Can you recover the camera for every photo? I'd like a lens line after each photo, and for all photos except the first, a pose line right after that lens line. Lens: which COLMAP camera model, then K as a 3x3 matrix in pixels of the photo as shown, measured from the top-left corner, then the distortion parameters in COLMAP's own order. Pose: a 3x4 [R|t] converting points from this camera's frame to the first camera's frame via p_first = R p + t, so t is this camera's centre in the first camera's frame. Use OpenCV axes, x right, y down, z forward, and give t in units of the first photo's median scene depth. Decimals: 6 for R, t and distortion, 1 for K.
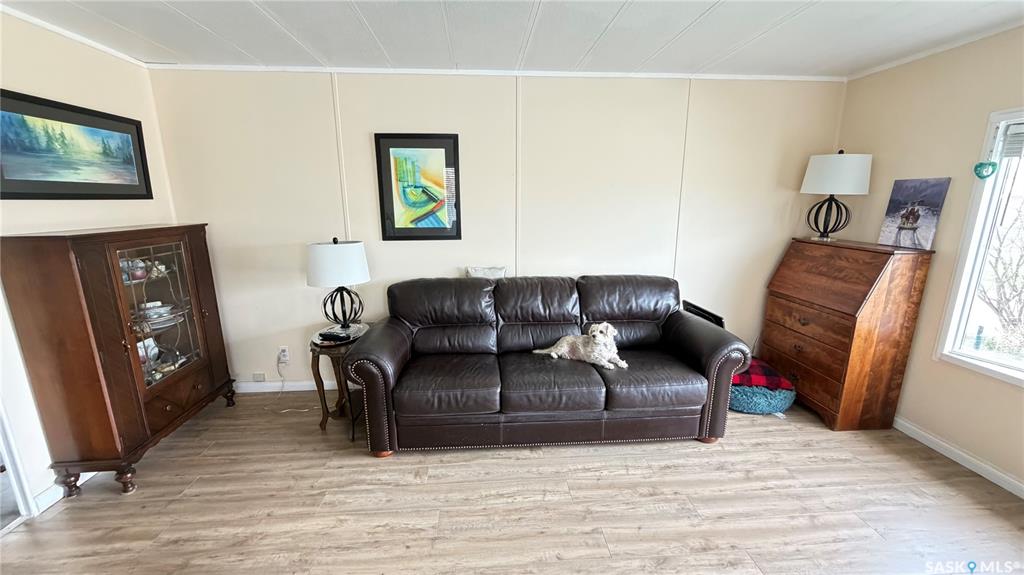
lens RADIAL K [[405.9, 0, 508.4], [0, 405.9, 290.7], [0, 0, 1]] dist [0.000075, 0.000191]
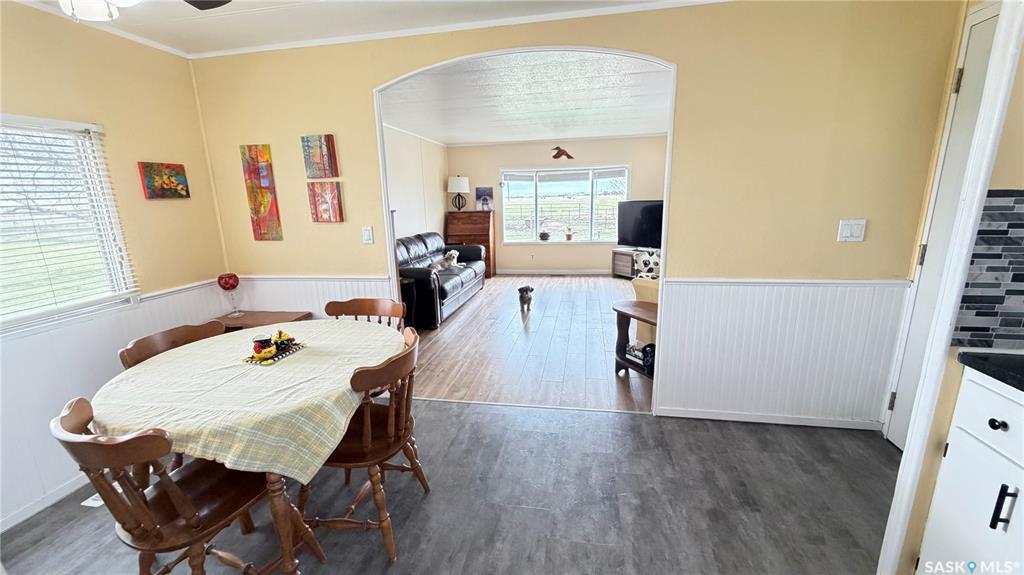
lens RADIAL K [[405.9, 0, 511.1], [0, 405.9, 287.6], [0, 0, 1]] dist [0.000075, 0.000191]
pose [[0.254763, -0.213520, 0.943136, -1.680108], [0.240593, 0.958644, 0.152041, 0.021123], [-0.936595, 0.188177, 0.295599, 0.072648]]
